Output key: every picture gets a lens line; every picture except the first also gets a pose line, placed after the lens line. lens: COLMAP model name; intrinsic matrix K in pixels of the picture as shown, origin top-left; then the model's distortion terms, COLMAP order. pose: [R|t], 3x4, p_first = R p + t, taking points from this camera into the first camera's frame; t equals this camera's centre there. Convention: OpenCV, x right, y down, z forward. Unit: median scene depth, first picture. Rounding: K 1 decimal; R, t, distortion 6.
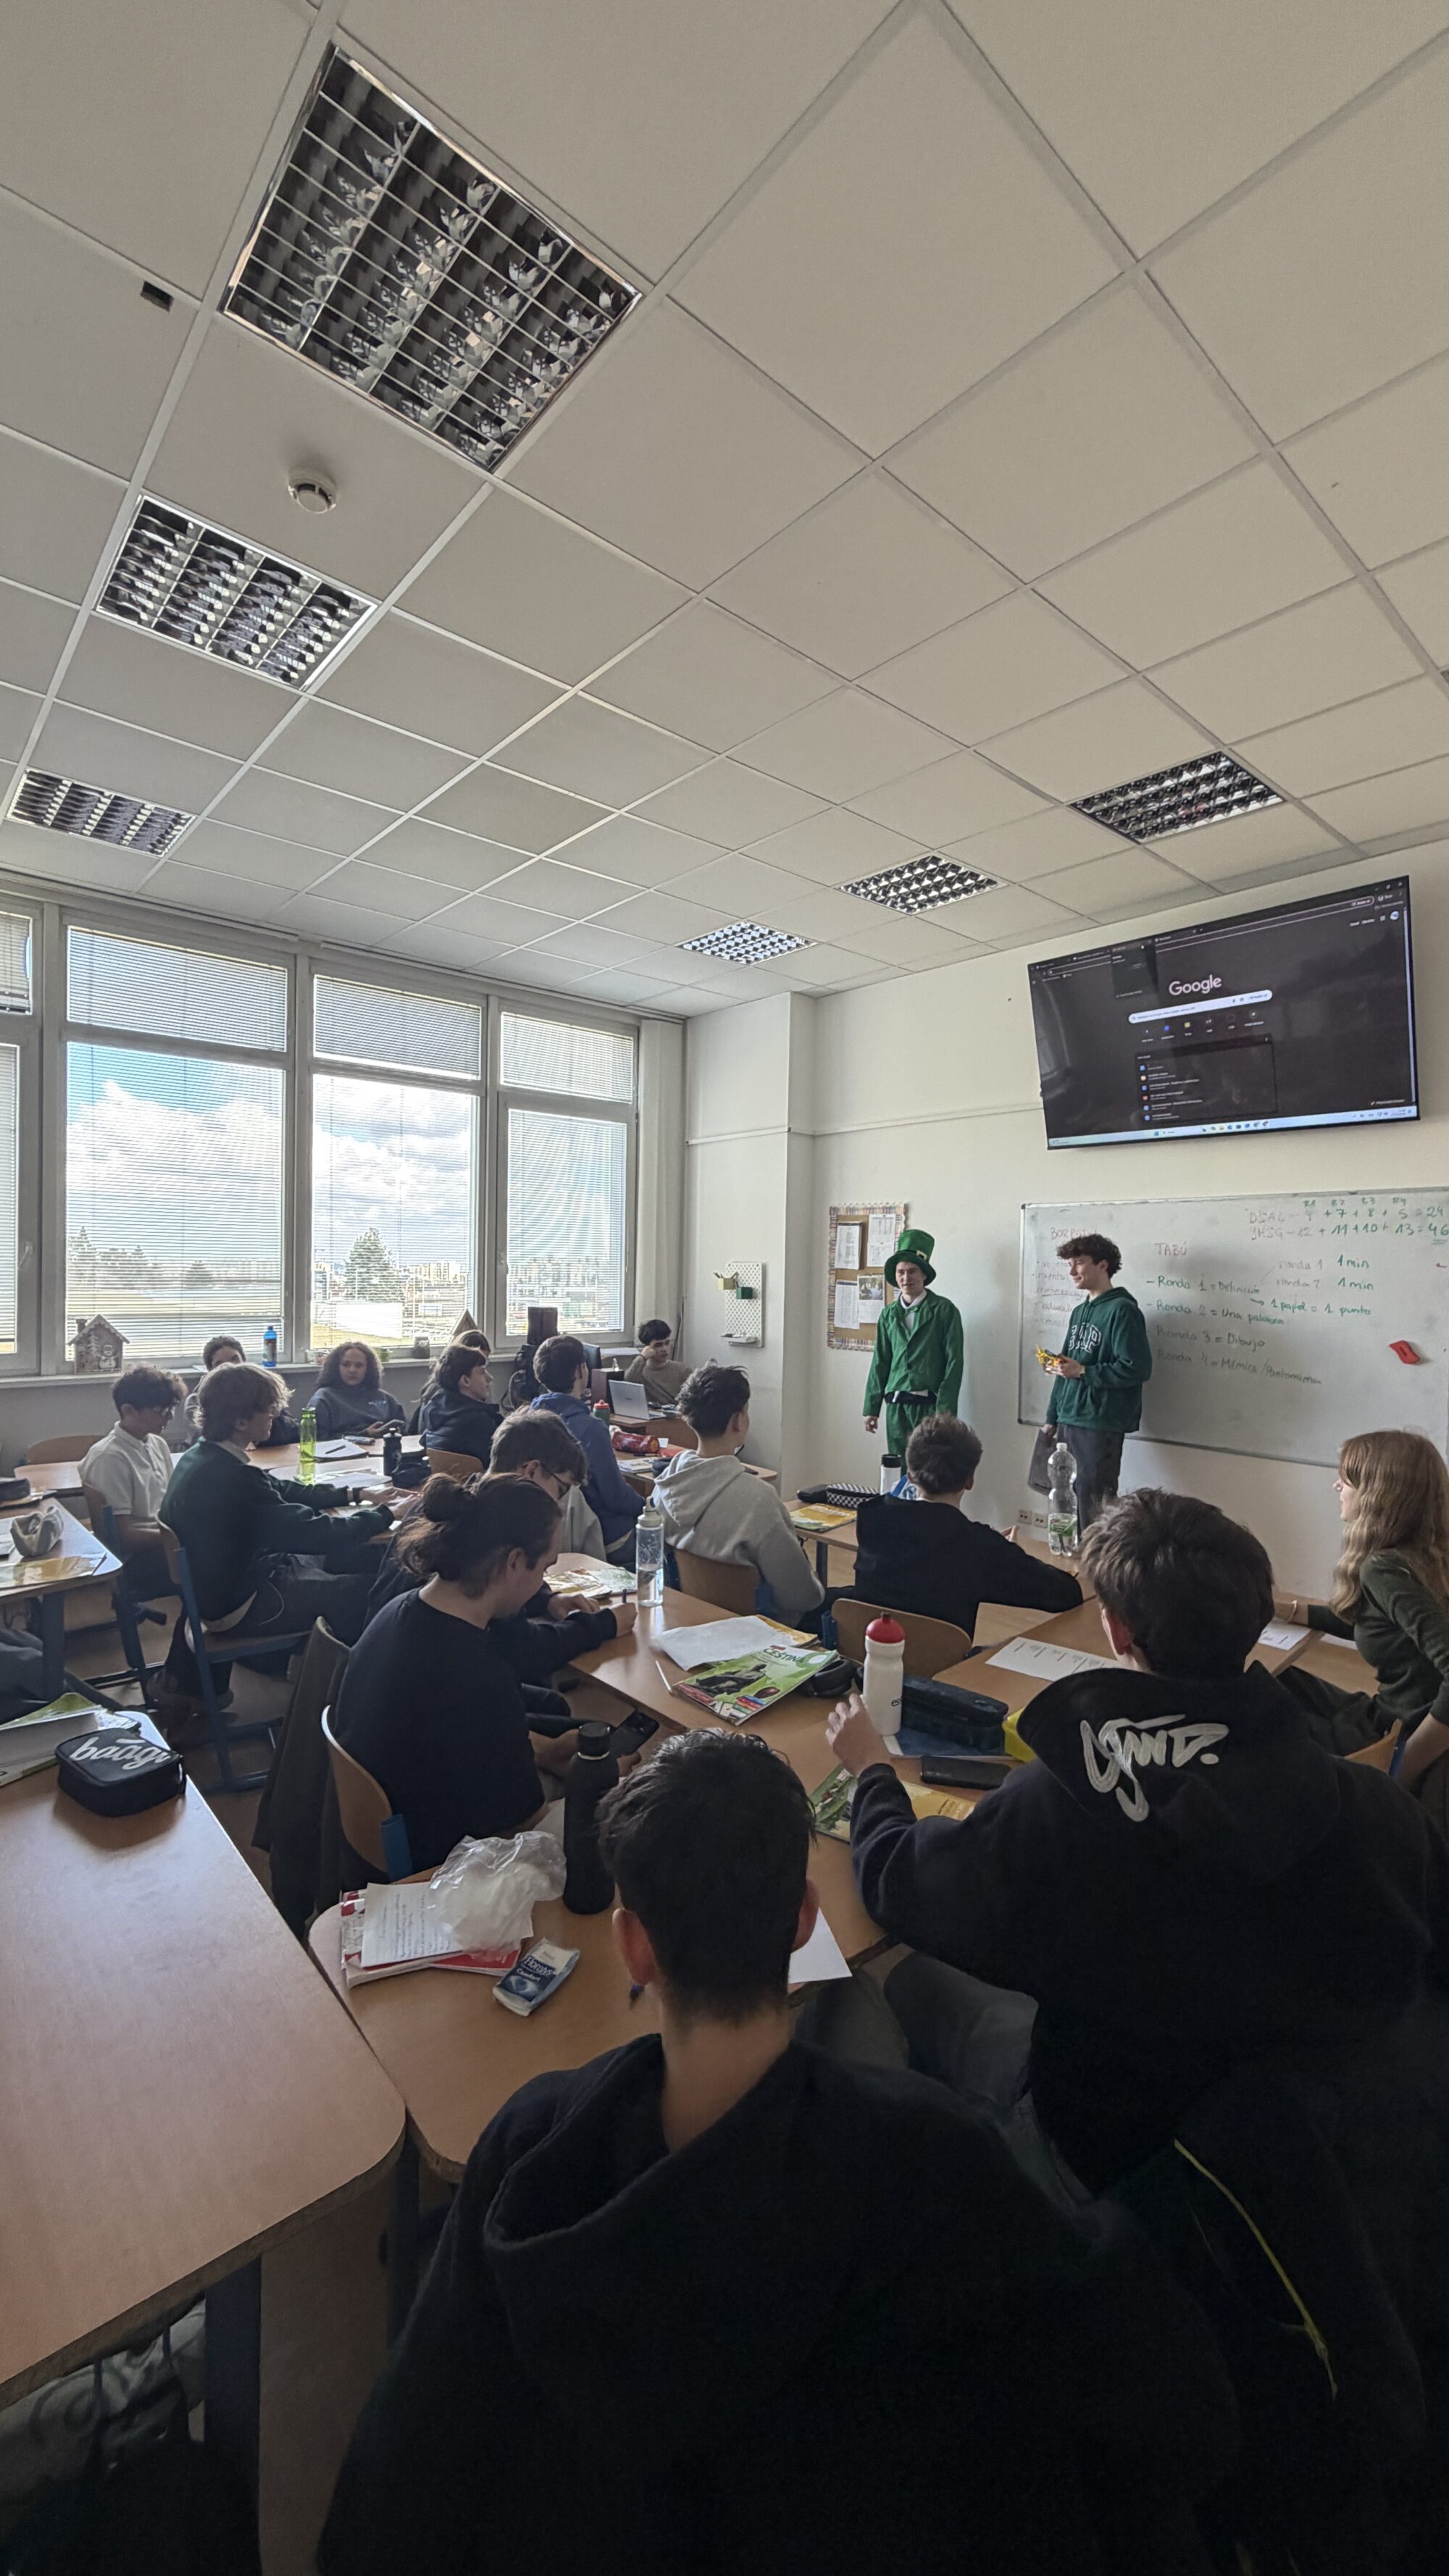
lens RADIAL K [[1024.1, 0, 718.5], [0, 1024.1, 1274.4], [0, 0, 1]] dist [-0.001440, -0.001037]
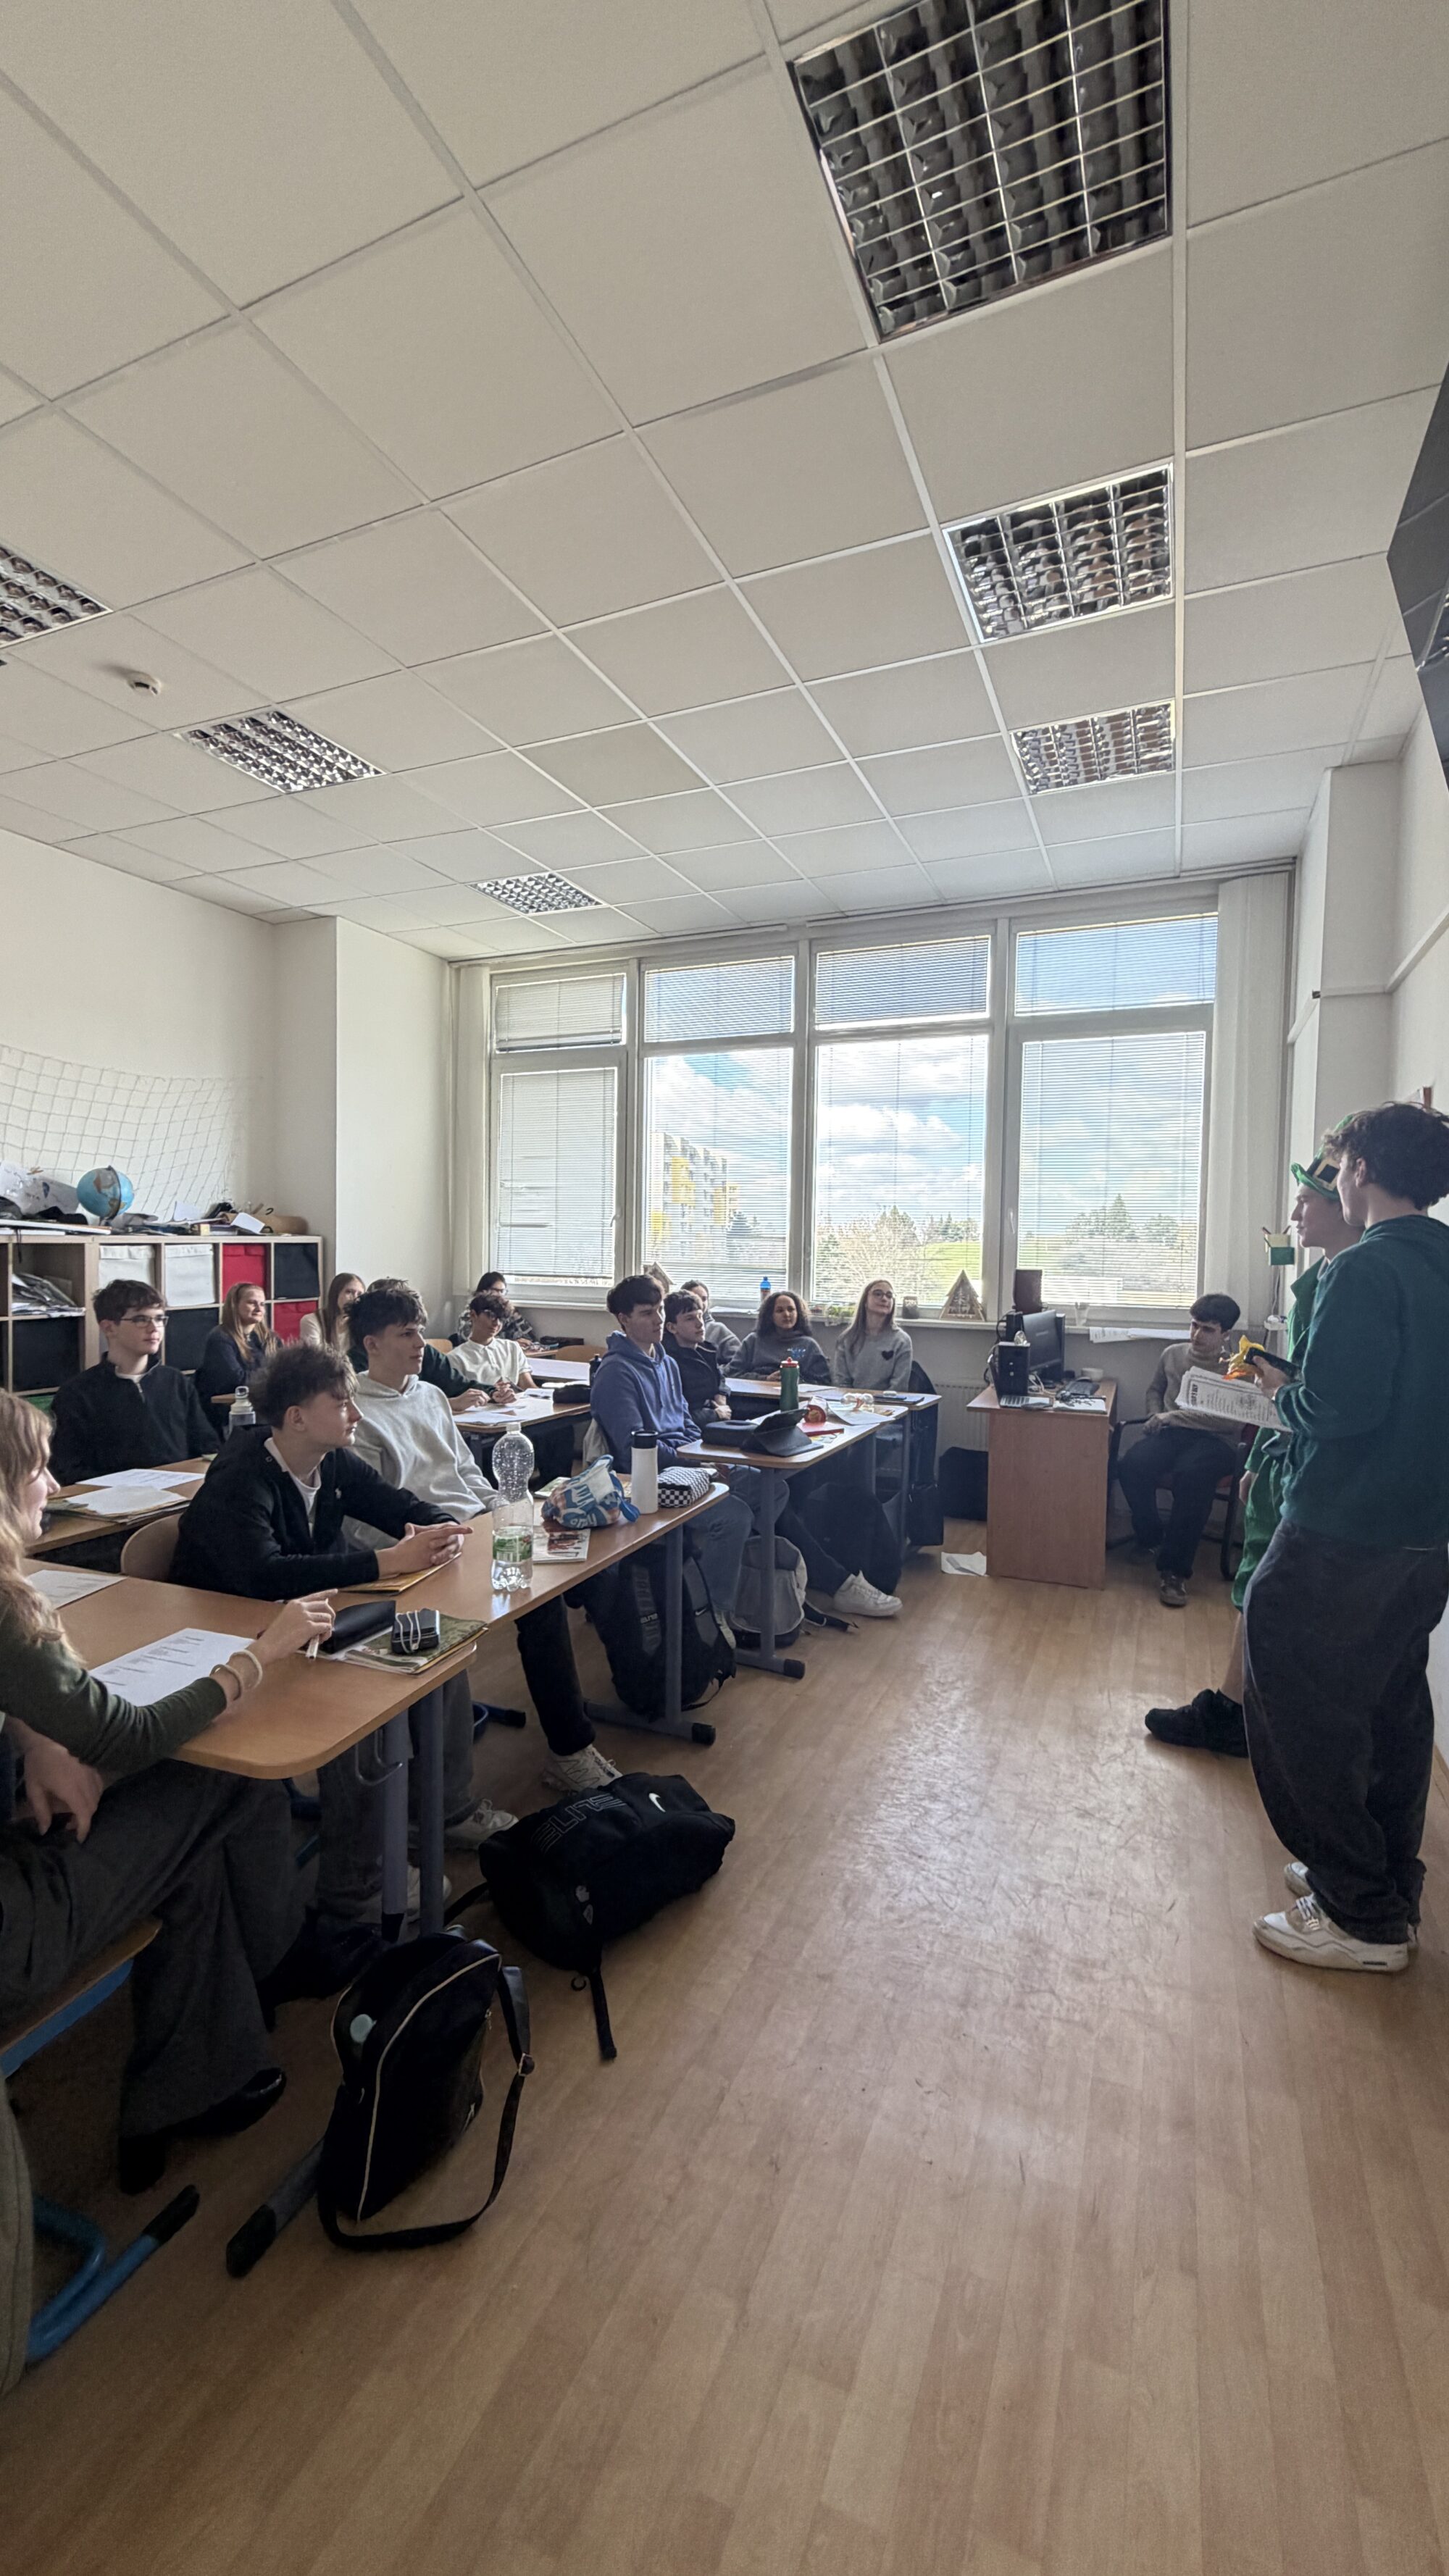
lens RADIAL K [[1024.1, 0, 727.6], [0, 1024.1, 1294.2], [0, 0, 1]] dist [-0.001440, -0.001037]
pose [[0.414889, 0.045256, -0.908746, 0.542078], [-0.014322, 0.998963, 0.043210, 0.020445], [0.909759, -0.004912, 0.415107, 0.446730]]
